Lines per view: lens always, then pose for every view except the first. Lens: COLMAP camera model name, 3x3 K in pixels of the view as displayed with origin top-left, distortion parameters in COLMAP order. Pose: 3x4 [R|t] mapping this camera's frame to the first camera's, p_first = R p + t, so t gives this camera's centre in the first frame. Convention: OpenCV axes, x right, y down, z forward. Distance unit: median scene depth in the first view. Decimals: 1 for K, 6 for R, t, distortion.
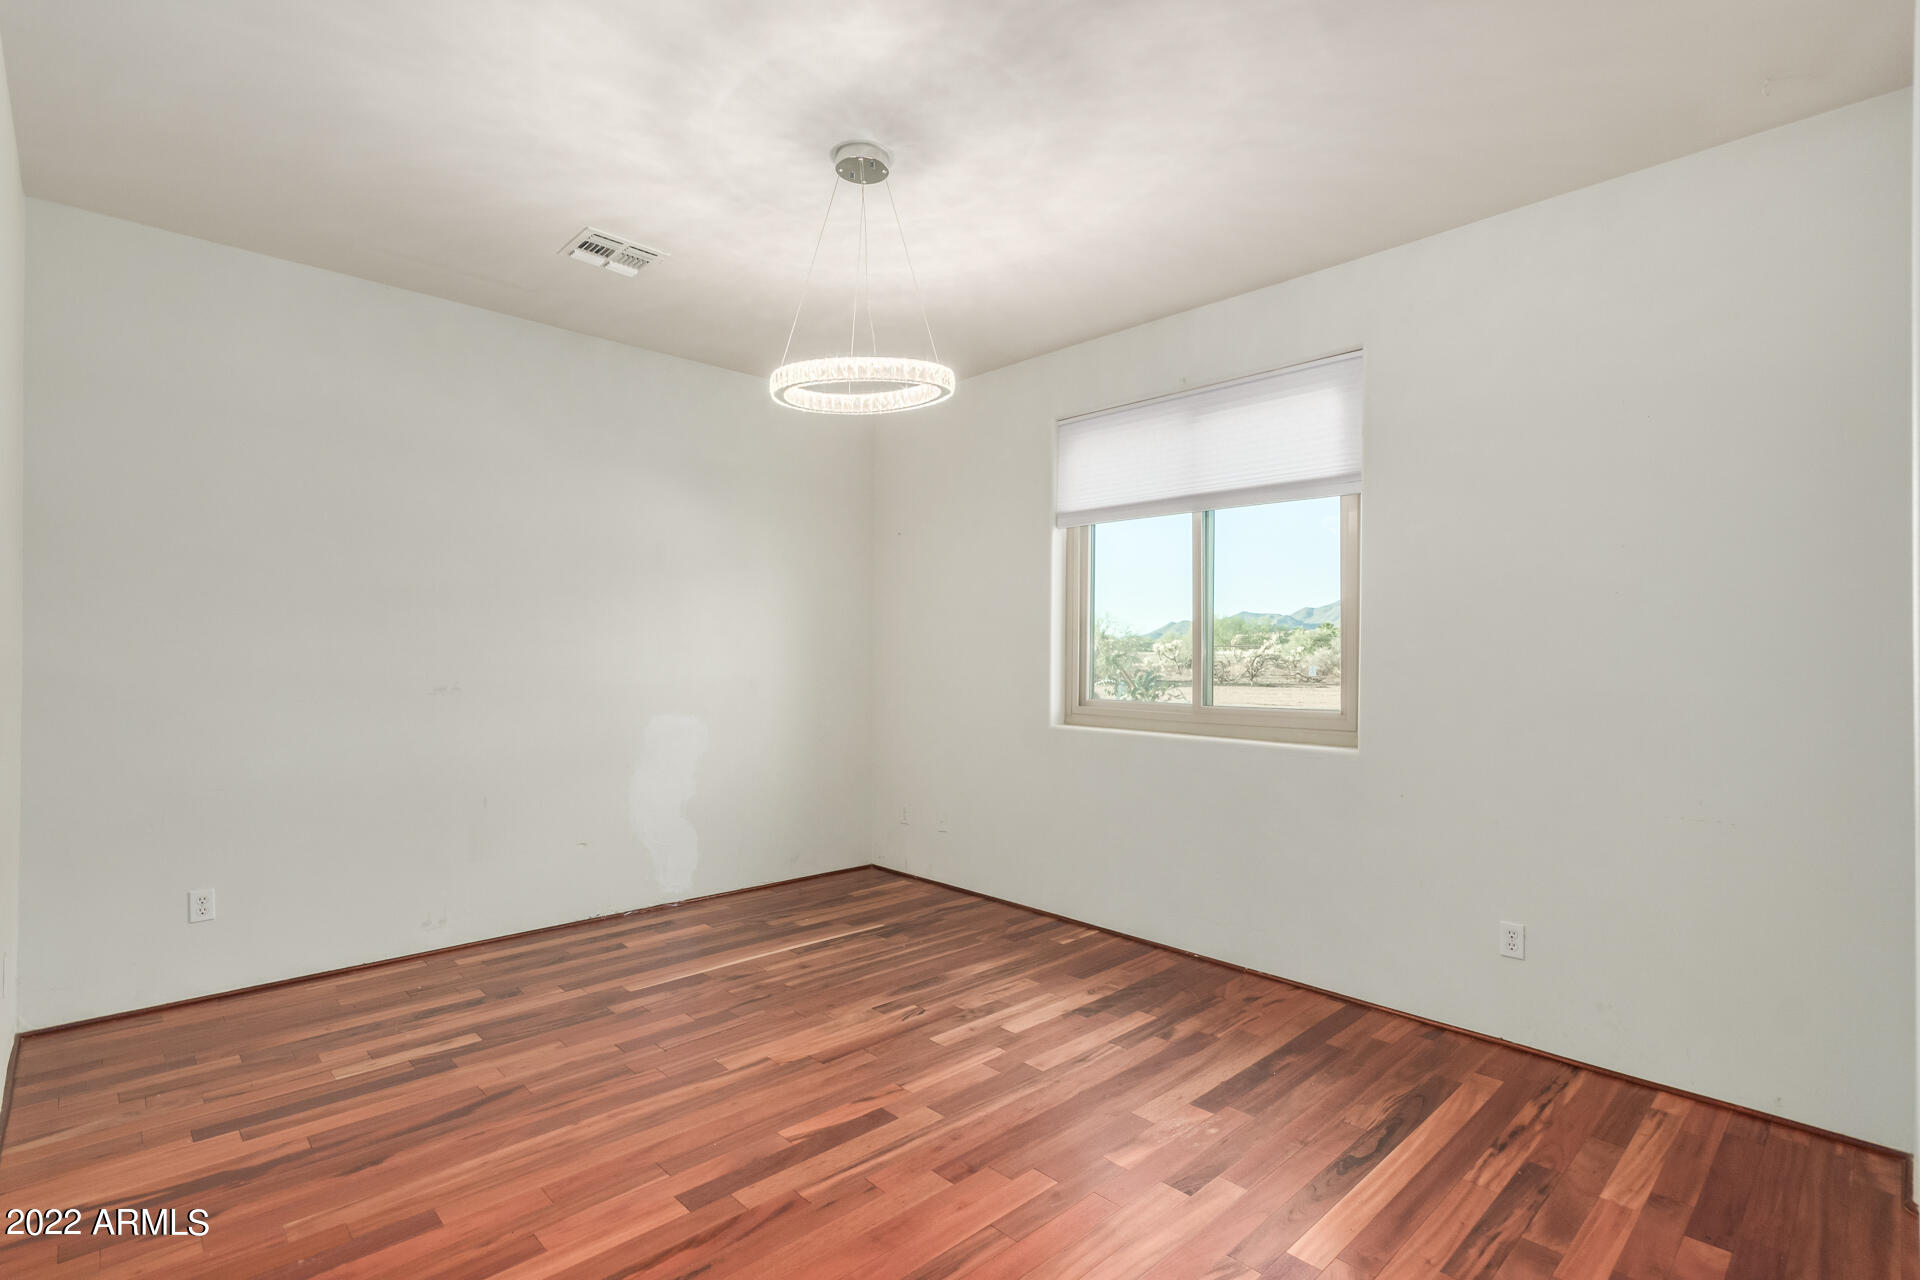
lens RADIAL K [[897.4, 0, 959.0], [0, 897.4, 652.4], [0, 0, 1]] dist [0.006148, 0.000822]
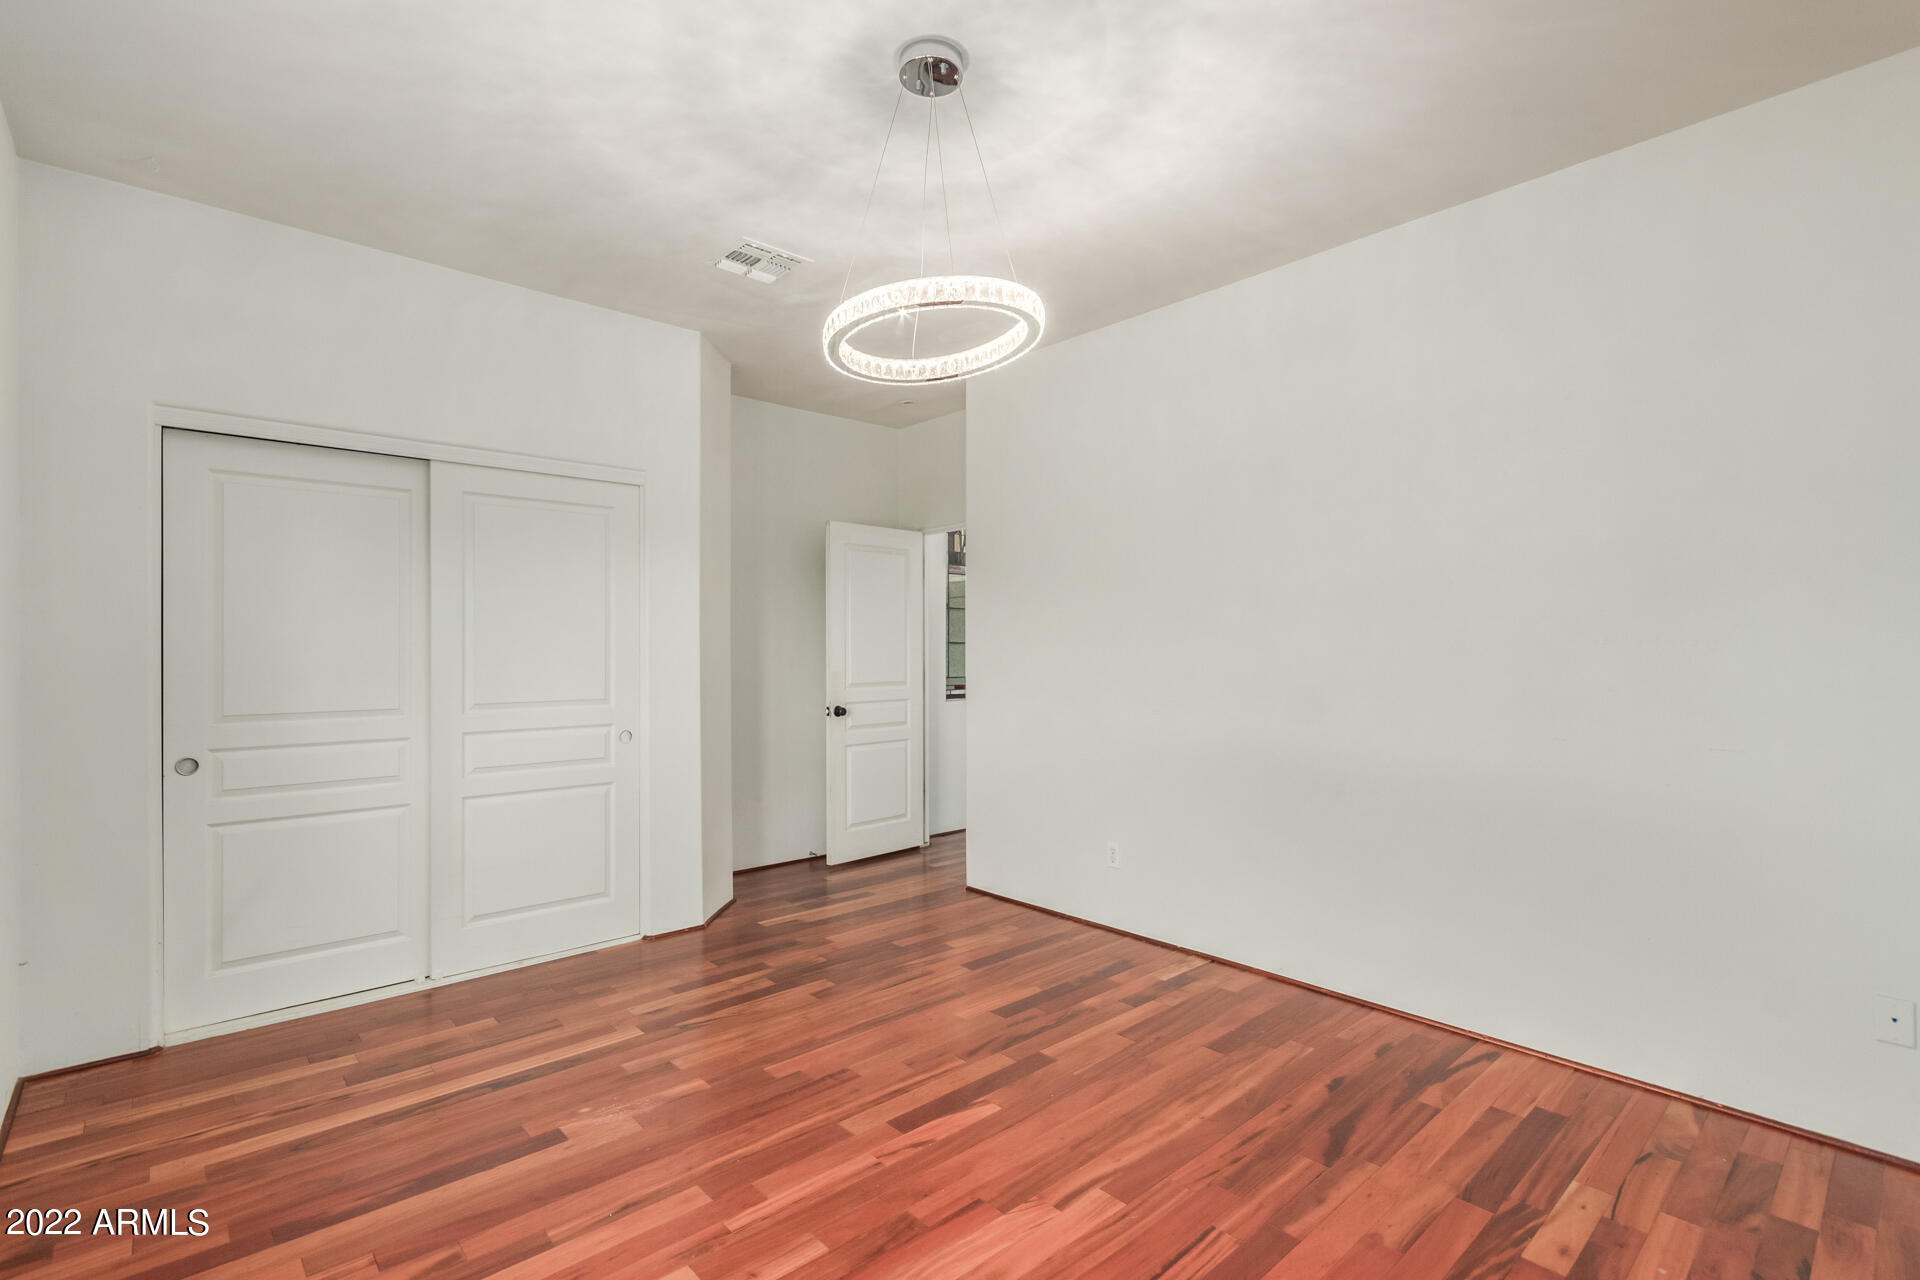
lens RADIAL K [[897.4, 0, 959.0], [0, 897.4, 652.4], [0, 0, 1]] dist [0.006148, 0.000822]
pose [[-0.999647, -0.004839, 0.026108, -0.171376], [-0.004834, 0.999988, 0.000259, 0.001007], [-0.026109, 0.000133, -0.999659, 1.987127]]
